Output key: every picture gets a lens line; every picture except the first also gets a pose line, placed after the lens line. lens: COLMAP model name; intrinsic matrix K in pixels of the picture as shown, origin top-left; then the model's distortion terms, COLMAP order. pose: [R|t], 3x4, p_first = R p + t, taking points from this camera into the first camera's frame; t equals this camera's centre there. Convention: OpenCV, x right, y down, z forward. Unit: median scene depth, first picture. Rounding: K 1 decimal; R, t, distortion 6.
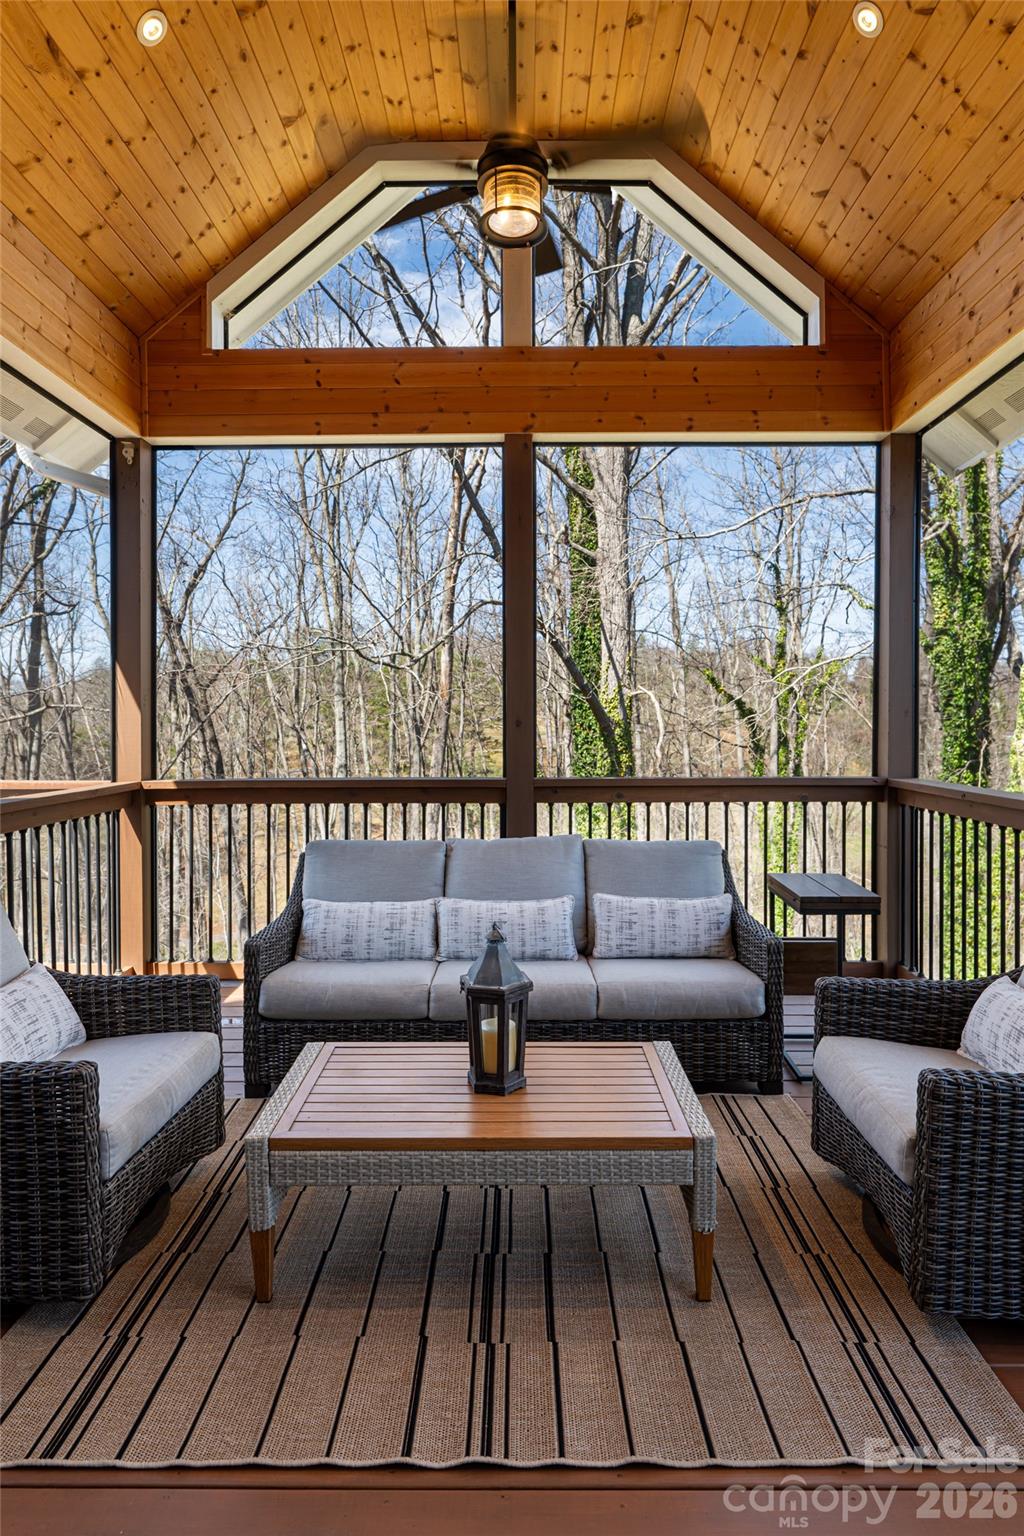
lens RADIAL K [[879.1, 0, 515.2], [0, 879.1, 741.0], [0, 0, 1]] dist [-0.000141, -0.001329]
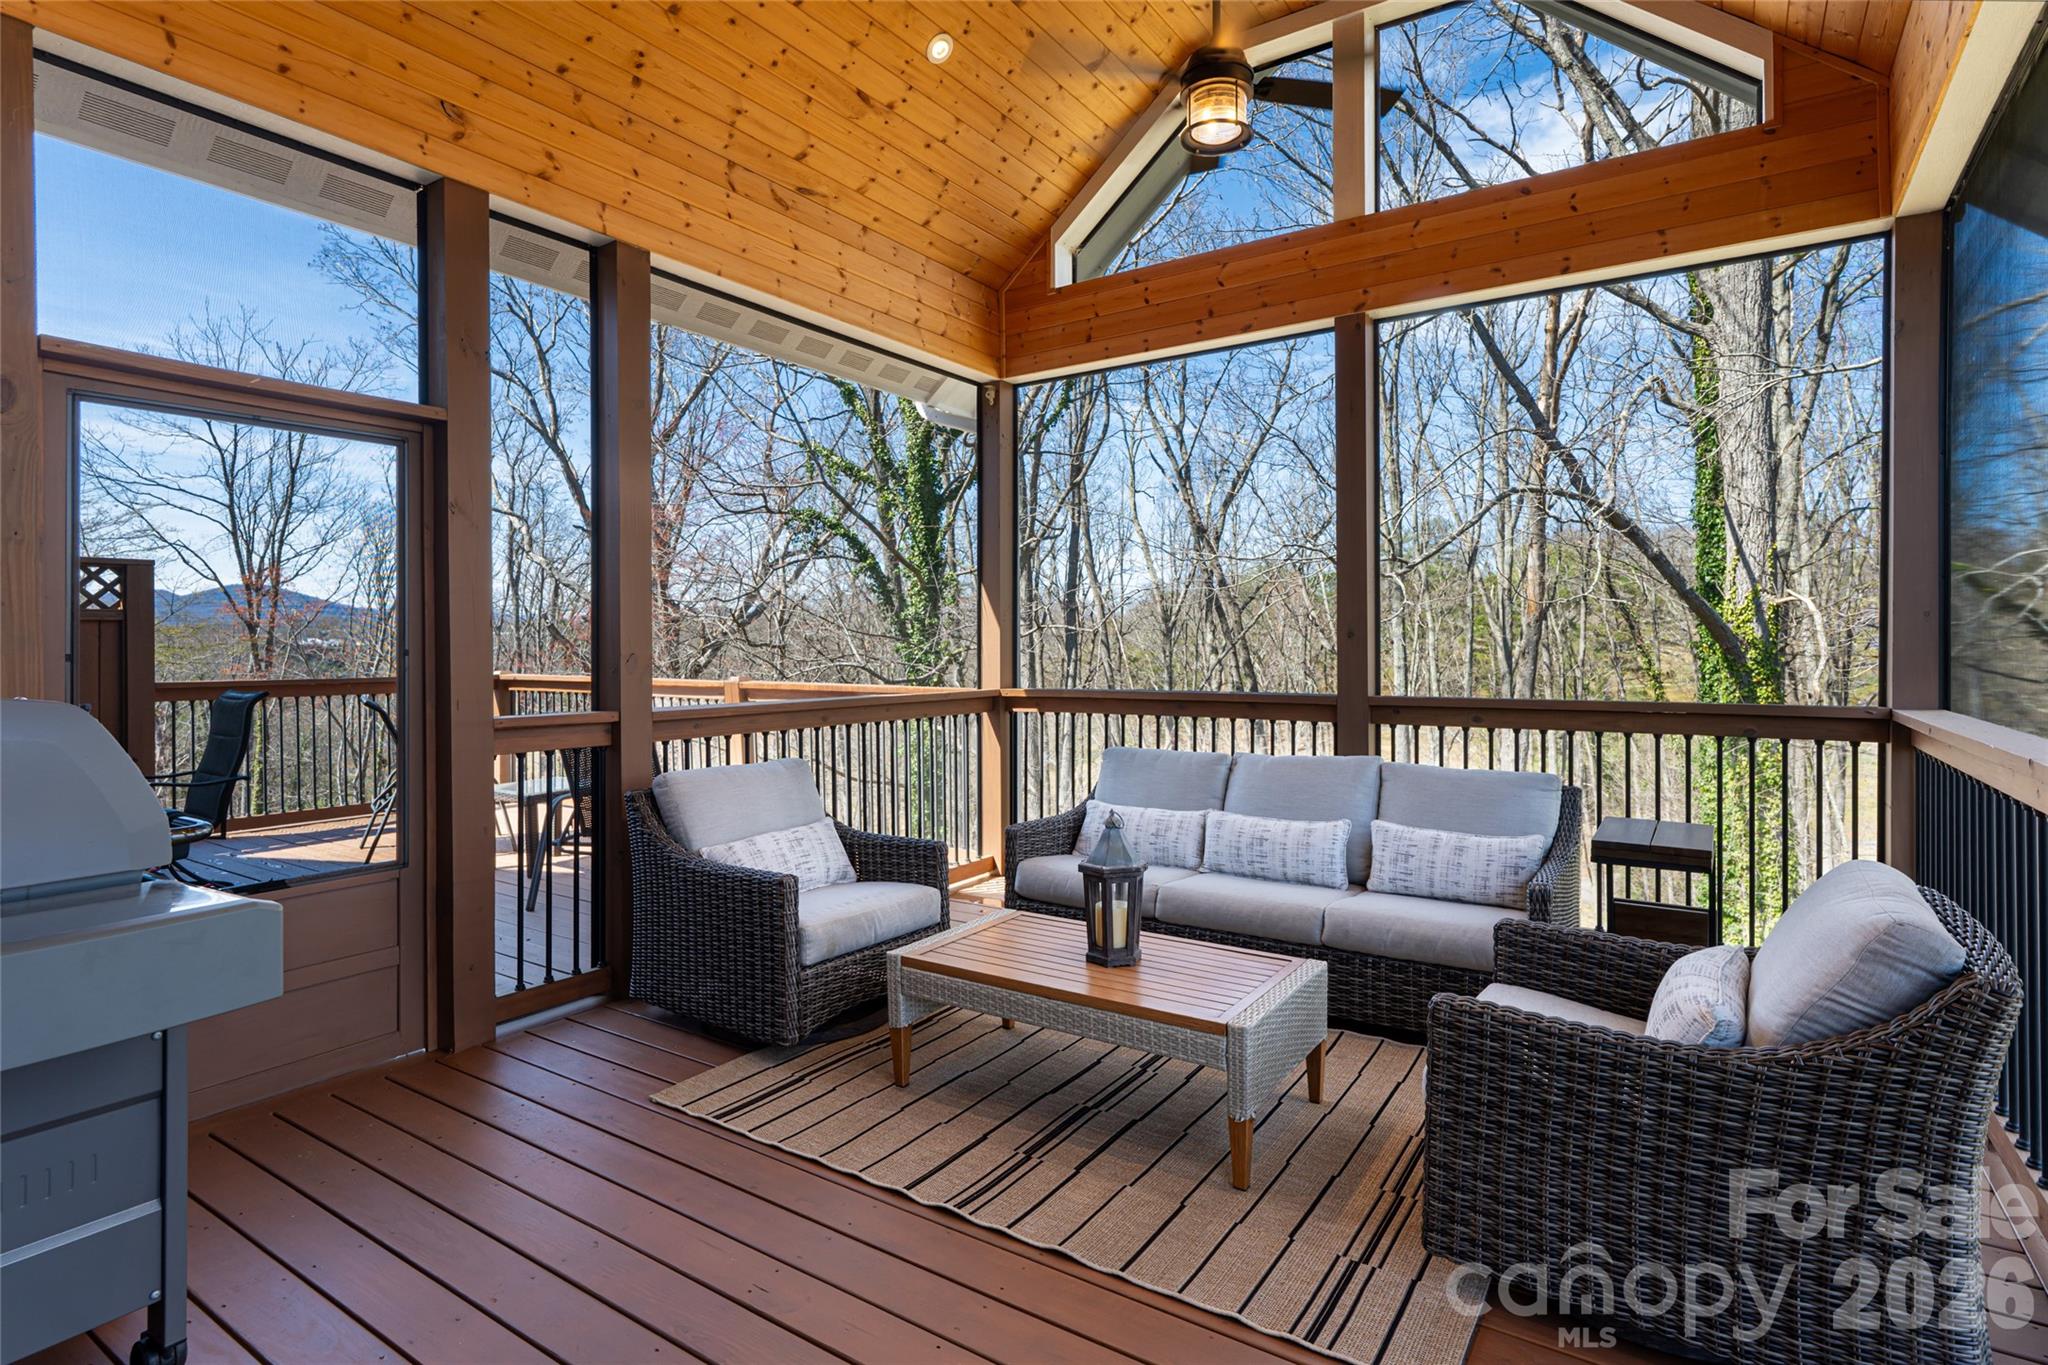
lens RADIAL K [[1024.1, 0, 1033.9], [0, 1024.1, 664.5], [0, 0, 1]] dist [-0.006347, 0.000755]
pose [[0.839886, 0.007672, -0.542709, 0.372052], [-0.009721, 0.999952, -0.000908, 0.018515], [0.542676, 0.006039, 0.839920, -0.073008]]
